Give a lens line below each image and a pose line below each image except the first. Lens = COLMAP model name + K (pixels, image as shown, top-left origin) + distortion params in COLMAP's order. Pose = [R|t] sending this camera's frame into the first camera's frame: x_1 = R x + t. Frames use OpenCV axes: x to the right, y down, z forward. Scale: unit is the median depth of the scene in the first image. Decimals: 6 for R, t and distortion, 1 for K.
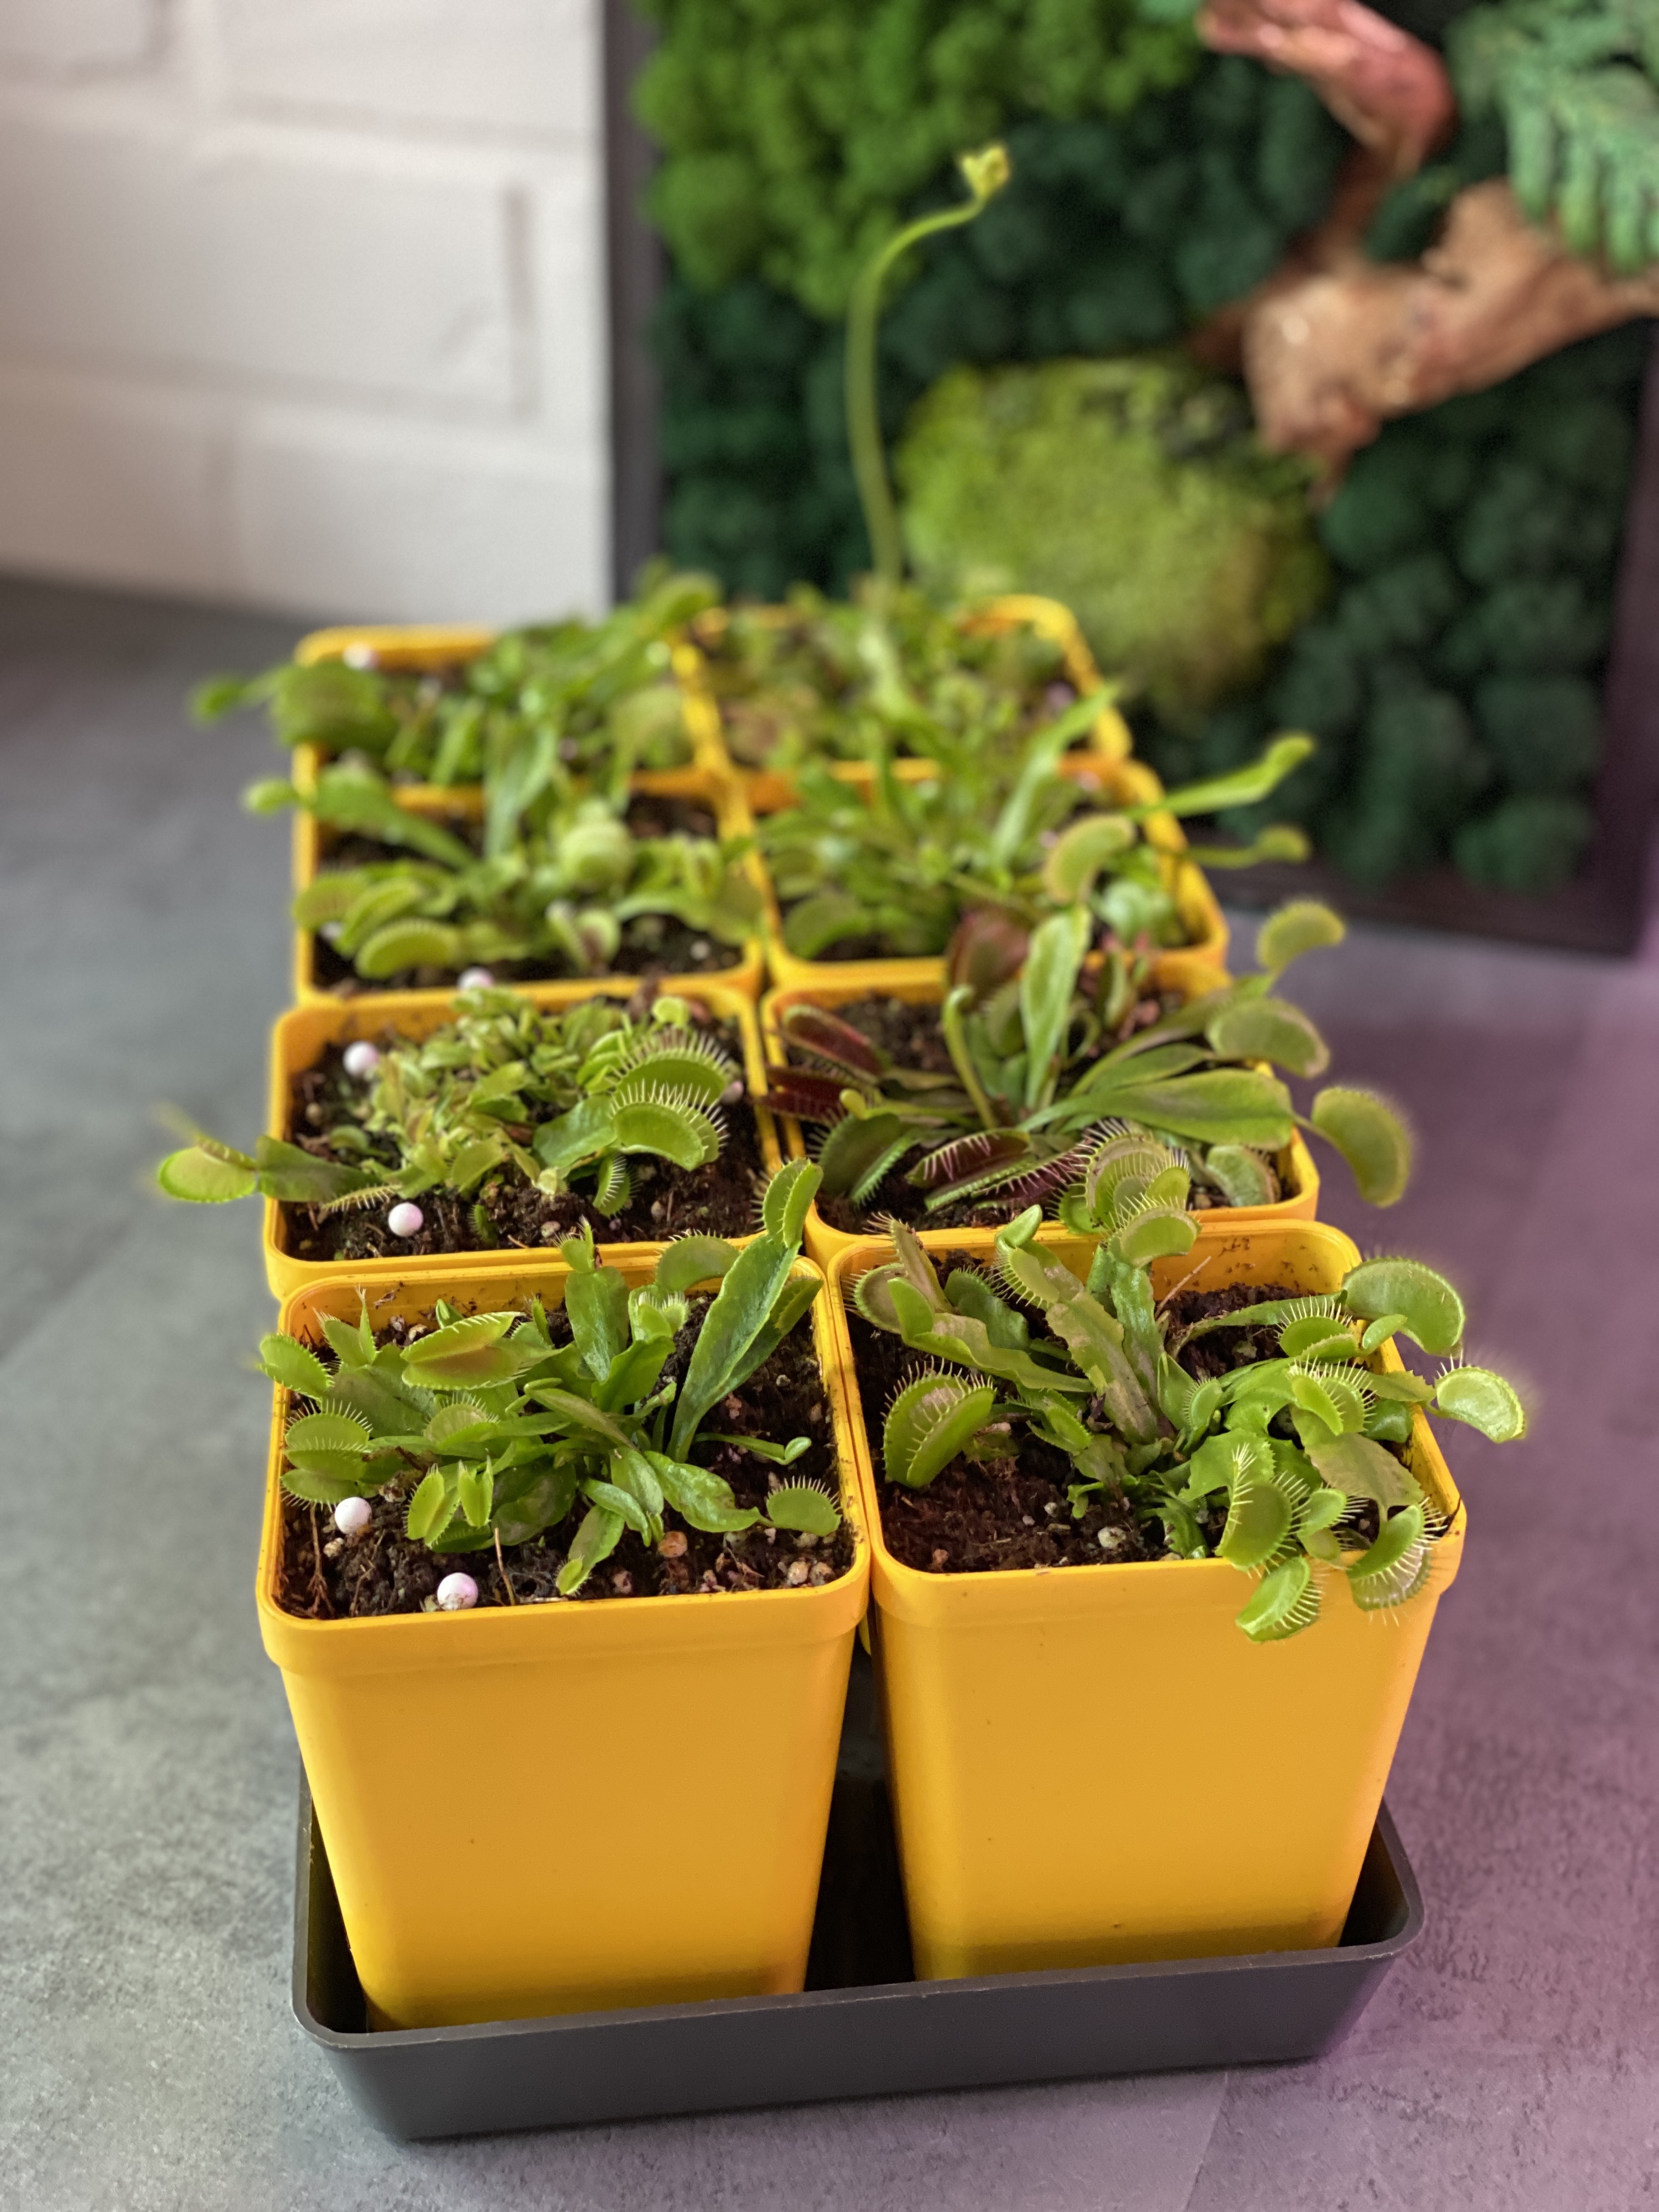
lens RADIAL K [[3450.1, 0, 829.5], [0, 3450.1, 1106.0], [0, 0, 1]] dist [0.154264, -0.635914]
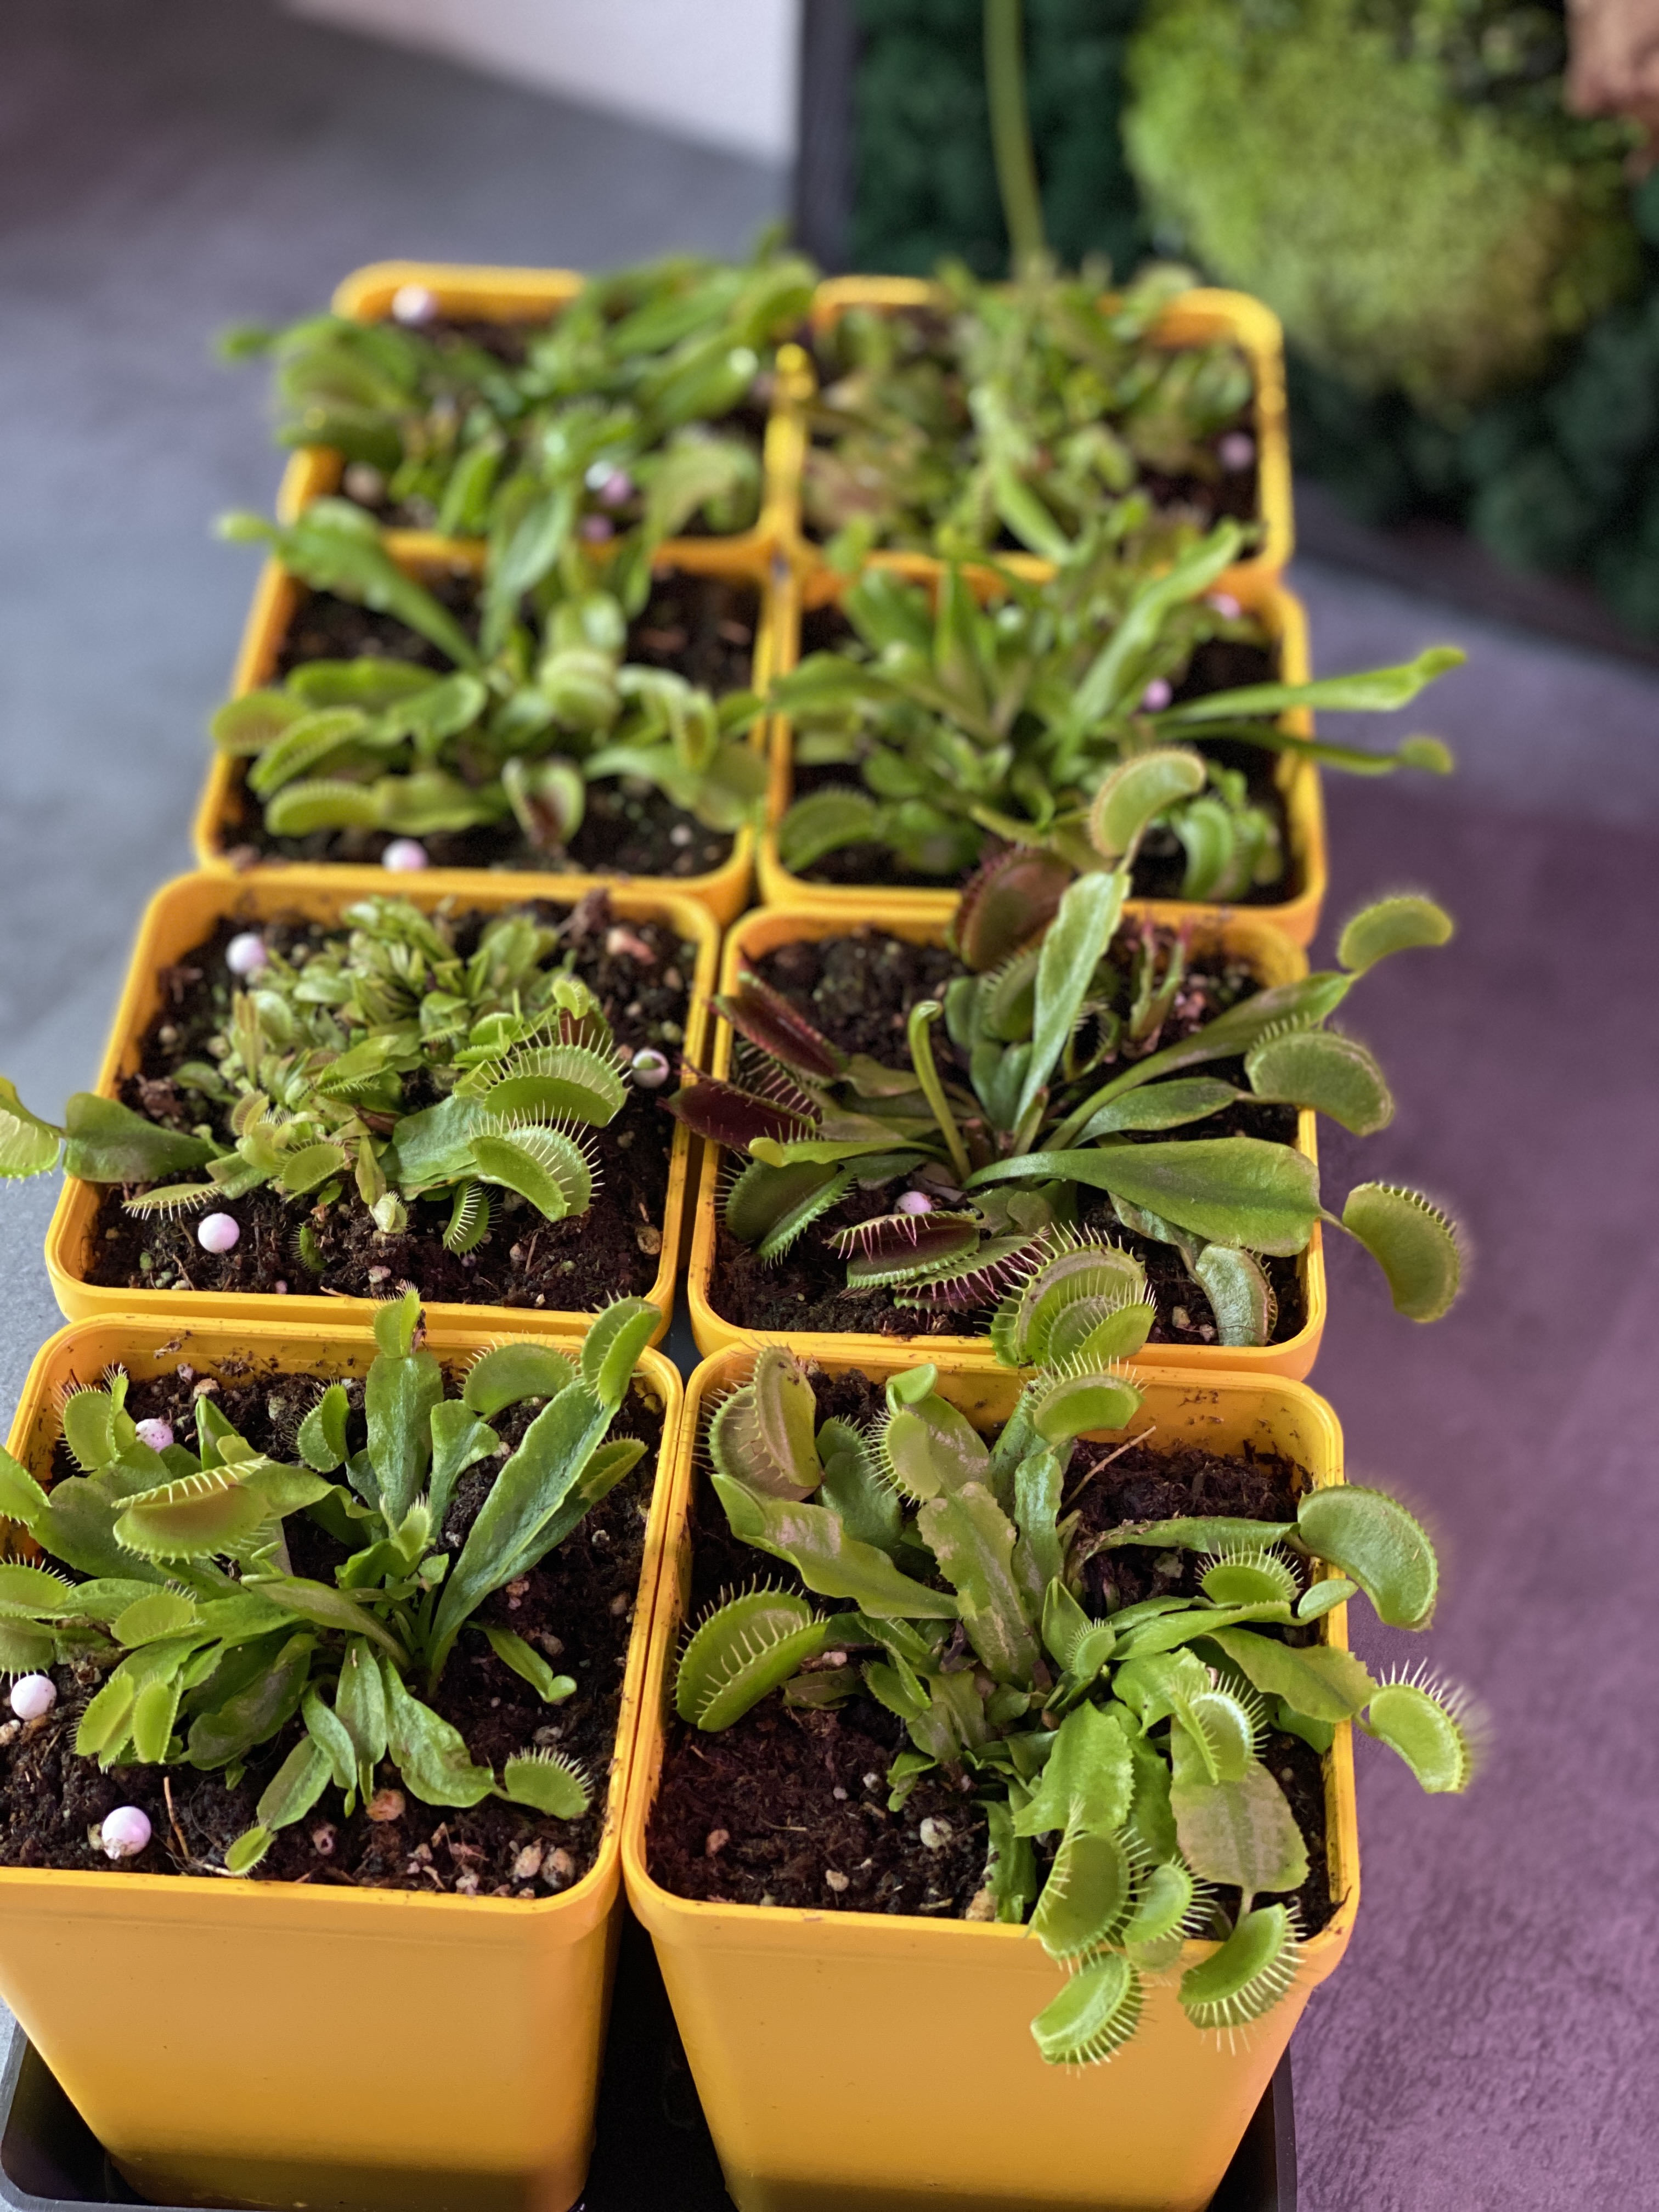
lens RADIAL K [[3450.1, 0, 829.5], [0, 3450.1, 1106.0], [0, 0, 1]] dist [0.154264, -0.635914]
pose [[0.984120, 0.126861, -0.124157, 0.122179], [-0.091862, 0.962485, 0.255312, -0.222023], [0.151888, -0.239853, 0.958854, 0.220441]]
